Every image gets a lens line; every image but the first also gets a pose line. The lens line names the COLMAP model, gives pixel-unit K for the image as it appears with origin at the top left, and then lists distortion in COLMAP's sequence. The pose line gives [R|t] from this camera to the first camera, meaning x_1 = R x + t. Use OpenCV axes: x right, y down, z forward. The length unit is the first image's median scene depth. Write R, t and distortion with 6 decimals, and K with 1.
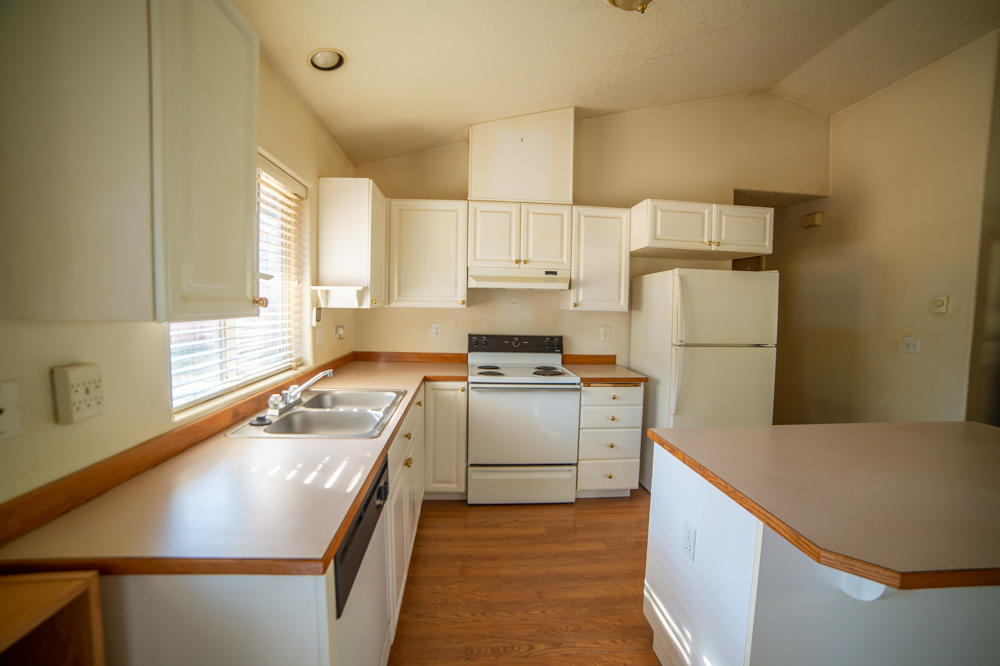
lens RADIAL K [[414.7, 0, 499.8], [0, 414.7, 329.8], [0, 0, 1]] dist [-0.059836, -0.000041]
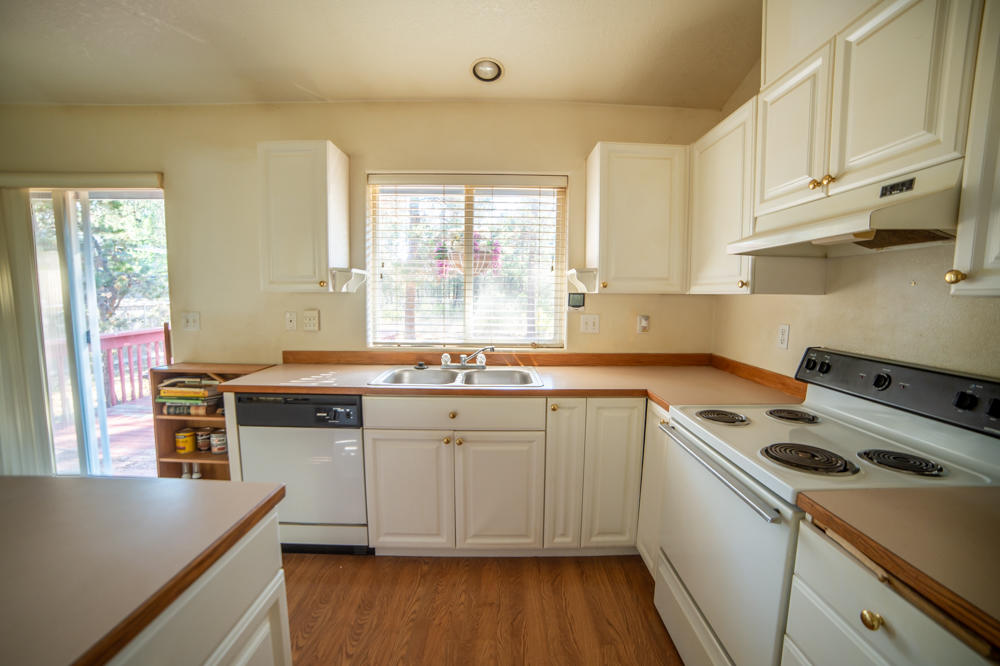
lens RADIAL K [[414.7, 0, 502.2], [0, 414.7, 339.5], [0, 0, 1]] dist [-0.059836, -0.000041]
pose [[-0.051225, 0.081781, -0.995333, 0.501461], [-0.073467, 0.993633, 0.085422, -0.015641], [0.995981, 0.077500, -0.044891, 0.740008]]
